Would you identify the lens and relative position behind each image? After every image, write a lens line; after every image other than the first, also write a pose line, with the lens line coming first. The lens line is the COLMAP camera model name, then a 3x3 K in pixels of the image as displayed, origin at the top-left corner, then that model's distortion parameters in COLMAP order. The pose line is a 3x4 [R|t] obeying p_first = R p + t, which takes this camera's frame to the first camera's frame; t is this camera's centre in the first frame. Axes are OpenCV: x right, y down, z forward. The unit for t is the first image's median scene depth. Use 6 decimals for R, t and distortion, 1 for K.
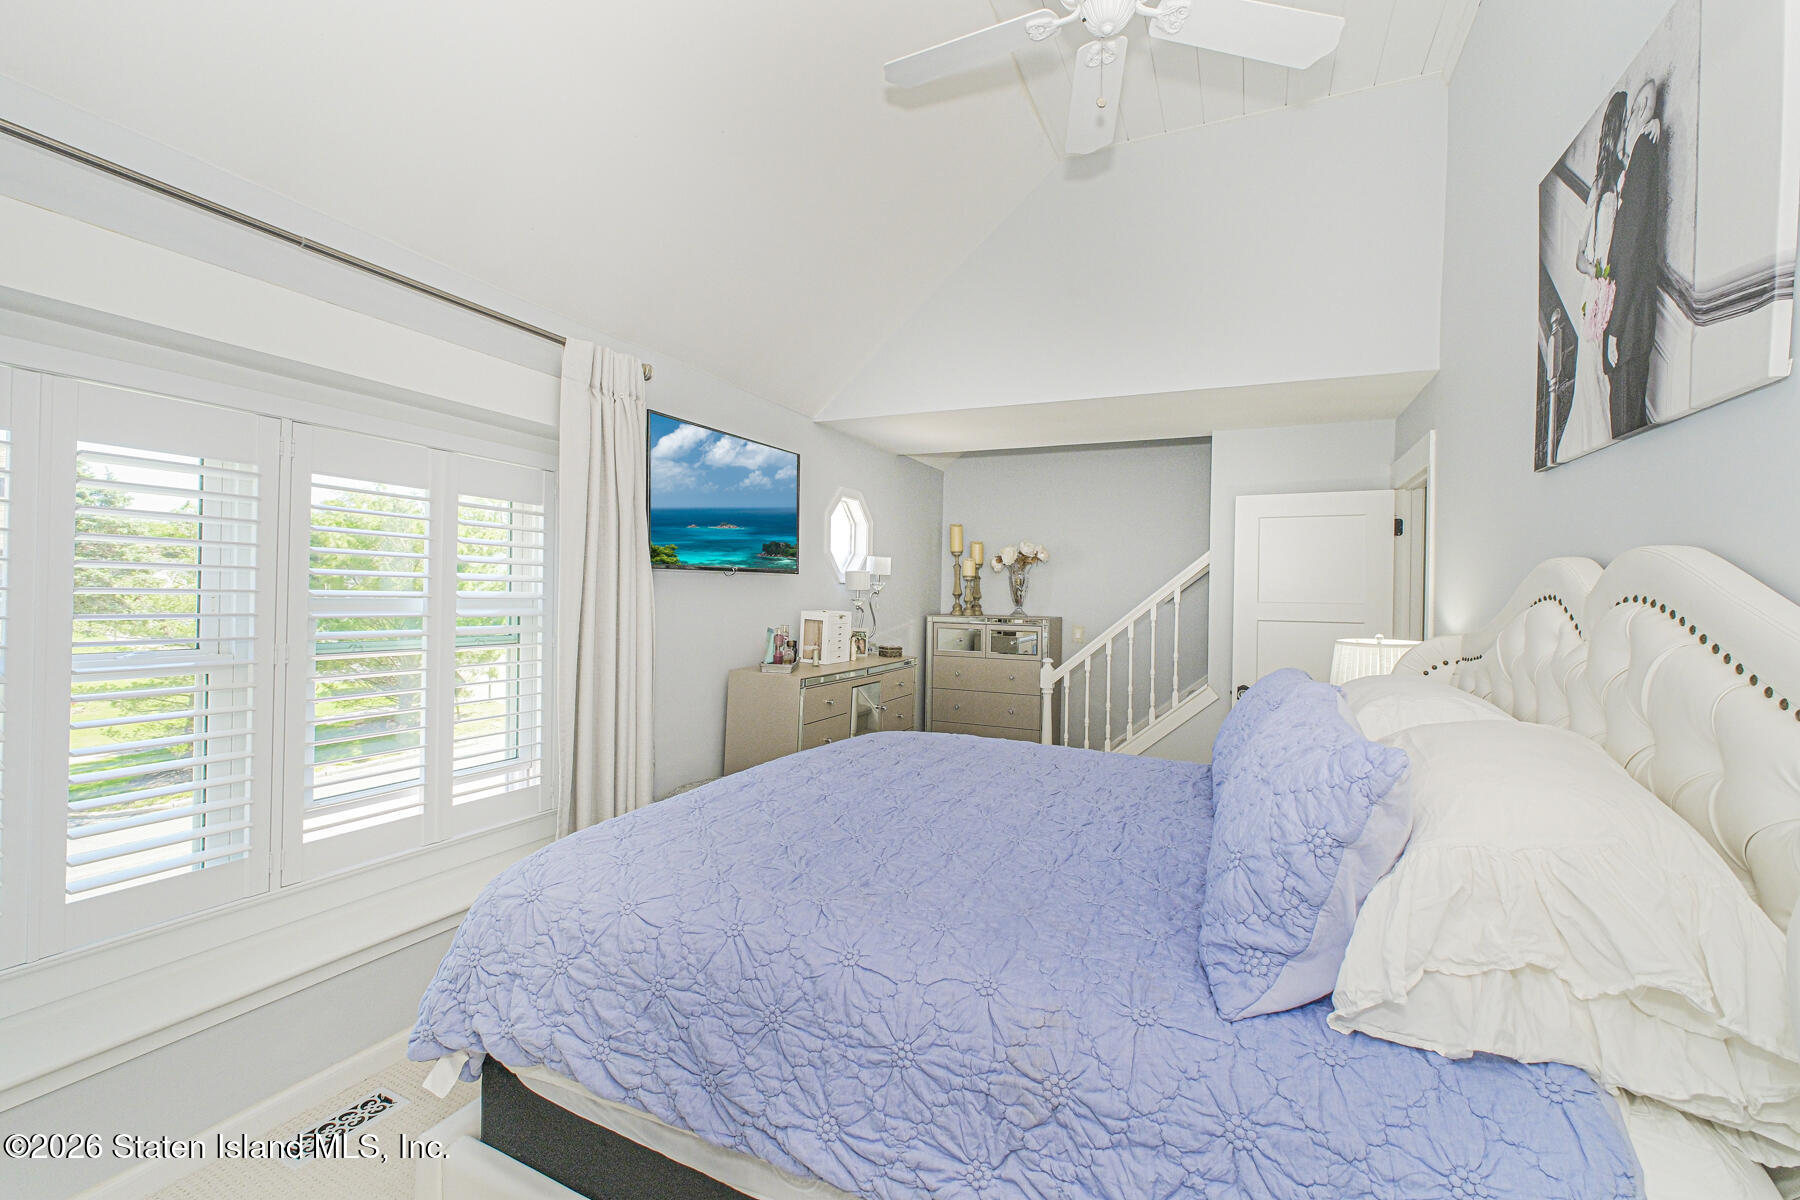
lens RADIAL K [[756.1, 0, 896.4], [0, 756.1, 595.9], [0, 0, 1]] dist [0.003218, -0.000374]
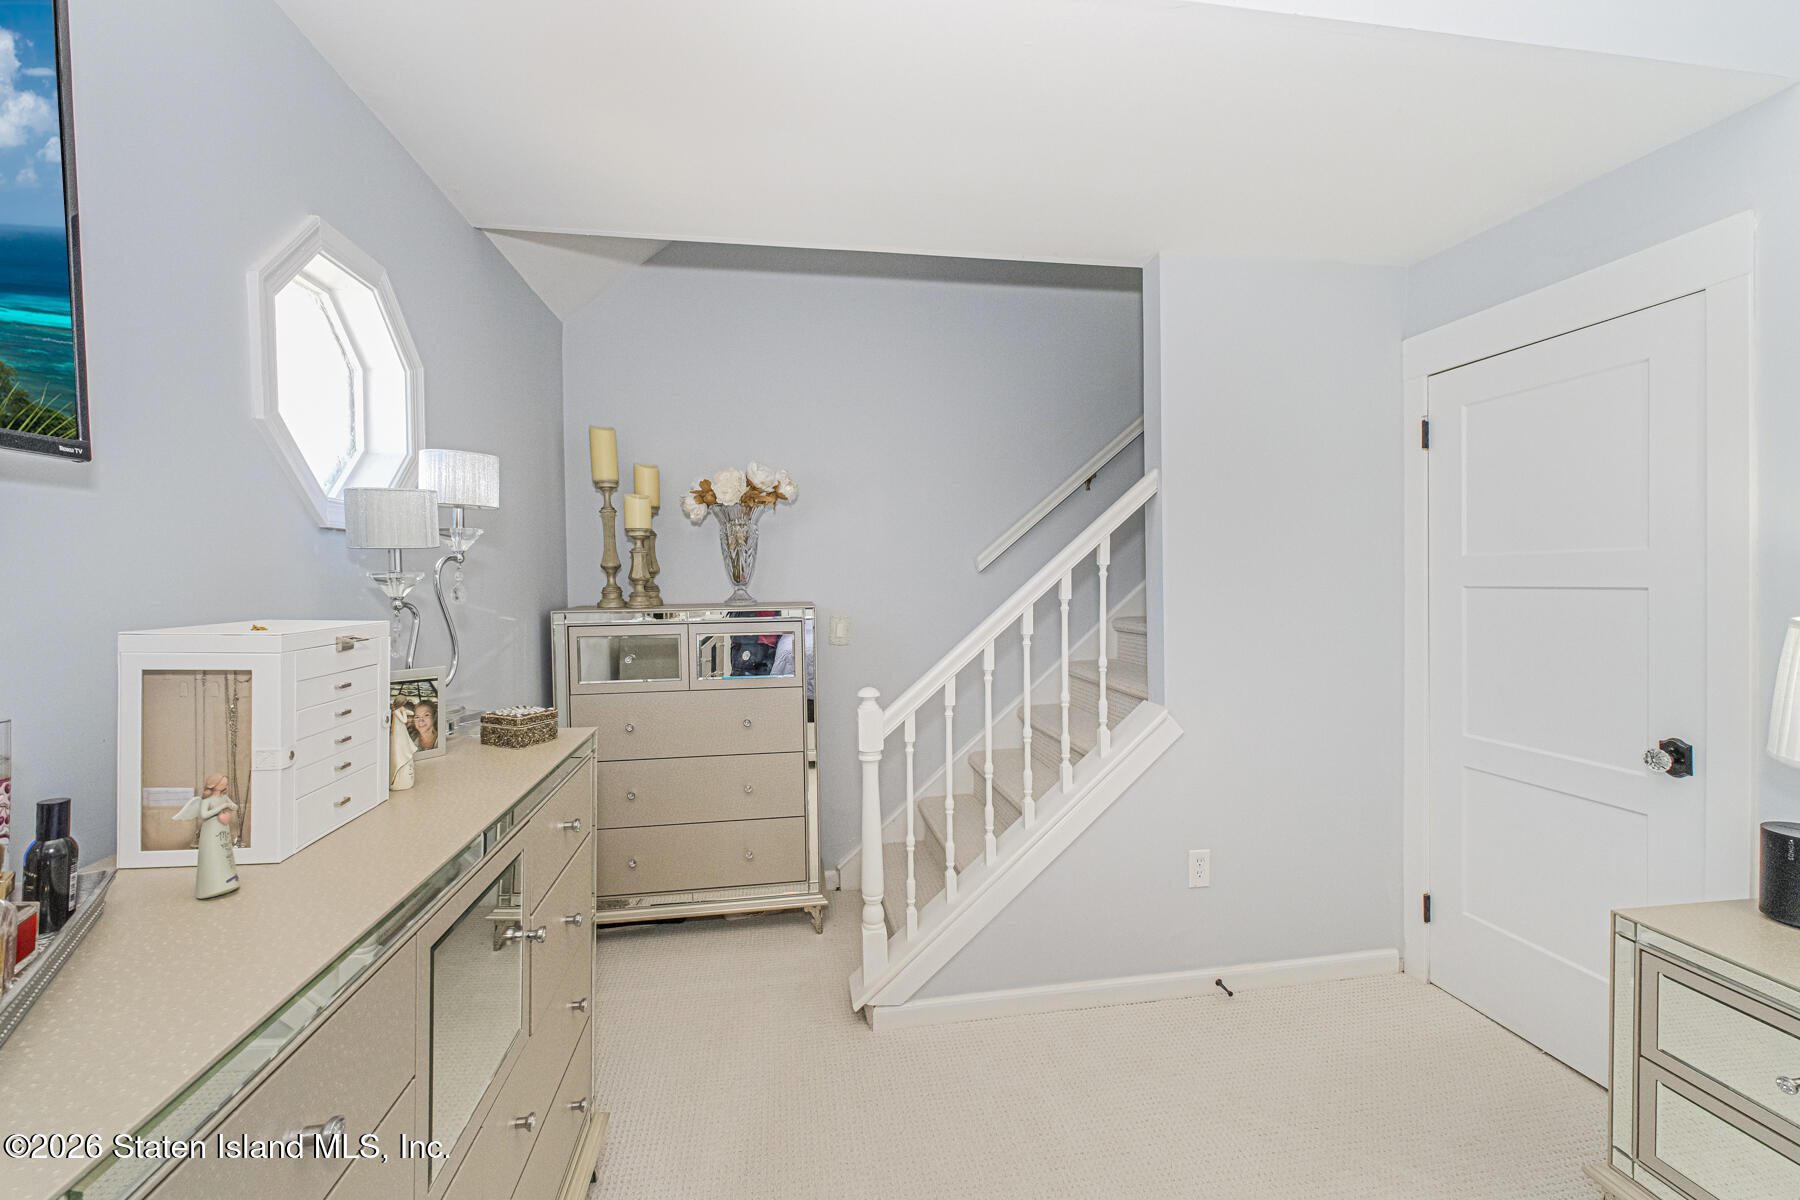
lens RADIAL K [[756.1, 0, 900.2], [0, 756.1, 596.0], [0, 0, 1]] dist [0.003218, -0.000374]
pose [[0.825171, -0.043277, 0.563223, -0.051428], [0.029680, 0.999005, 0.033278, 0.007278], [-0.564103, -0.010744, 0.825634, 0.565286]]
